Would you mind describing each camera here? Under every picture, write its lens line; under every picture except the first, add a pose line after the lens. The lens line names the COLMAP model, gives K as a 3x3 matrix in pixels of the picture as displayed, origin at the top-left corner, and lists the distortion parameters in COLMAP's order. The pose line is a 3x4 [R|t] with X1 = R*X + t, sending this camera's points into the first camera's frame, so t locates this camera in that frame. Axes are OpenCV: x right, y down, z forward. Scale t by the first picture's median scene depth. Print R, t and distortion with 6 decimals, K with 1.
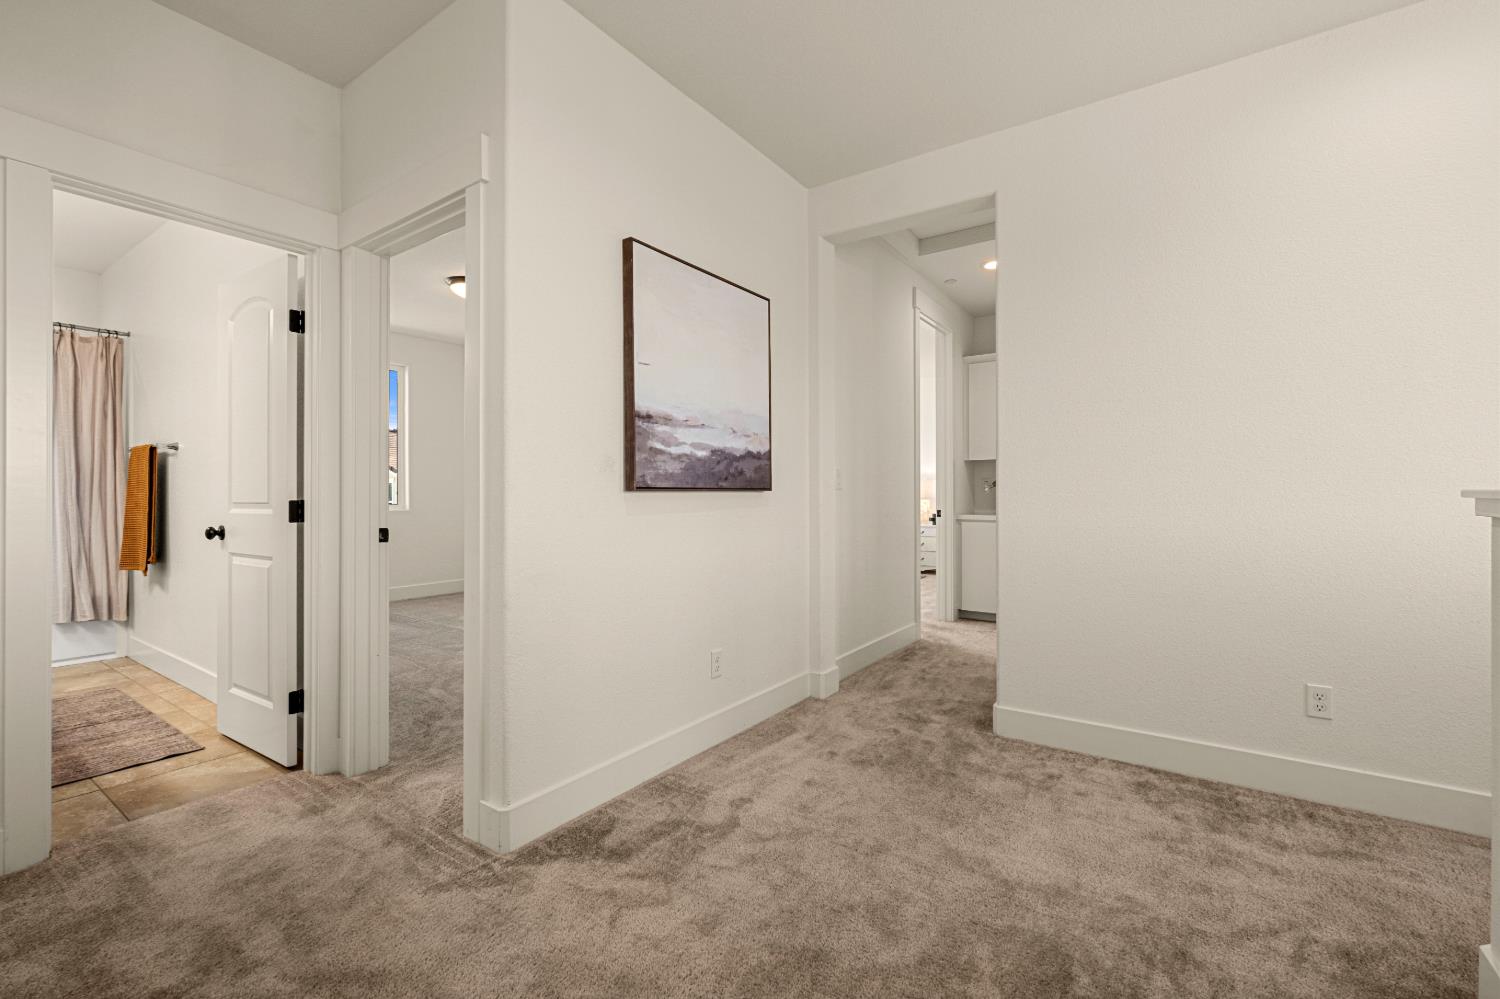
lens RADIAL K [[644.0, 0, 747.2], [0, 644.0, 494.7], [0, 0, 1]] dist [-0.008960, 0.001991]
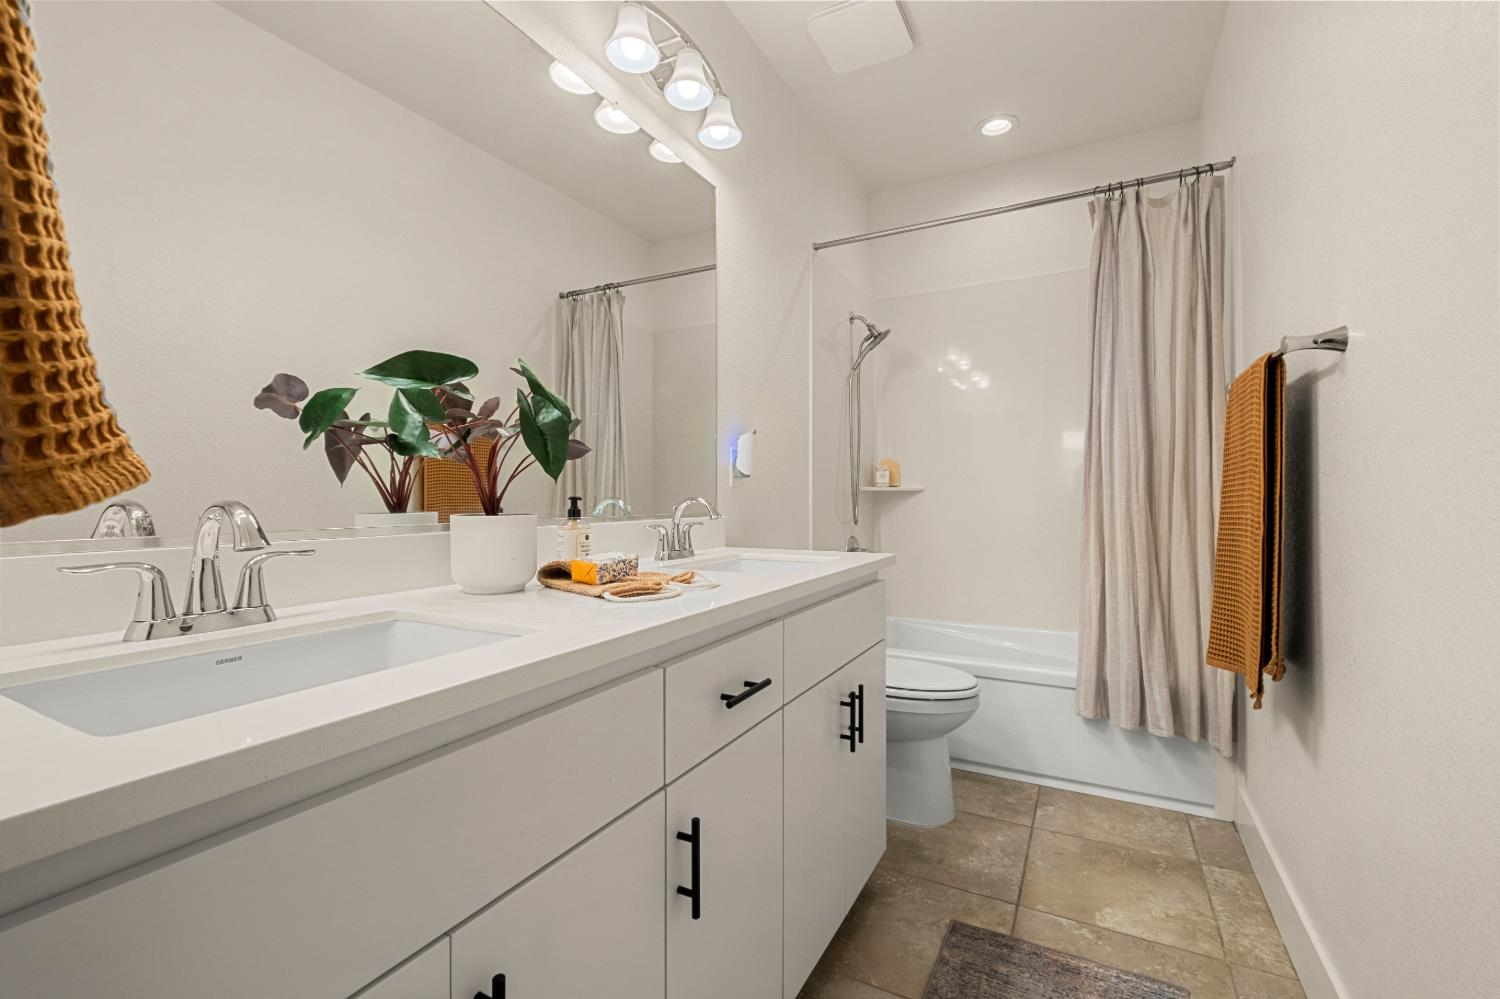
lens RADIAL K [[644.0, 0, 759.4], [0, 644.0, 499.8], [0, 0, 1]] dist [-0.008960, 0.001991]
pose [[0.121443, 0.003685, -0.992592, -0.363604], [0.013783, 0.999890, 0.005398, -0.000178], [0.992503, -0.014337, 0.121379, 0.400696]]
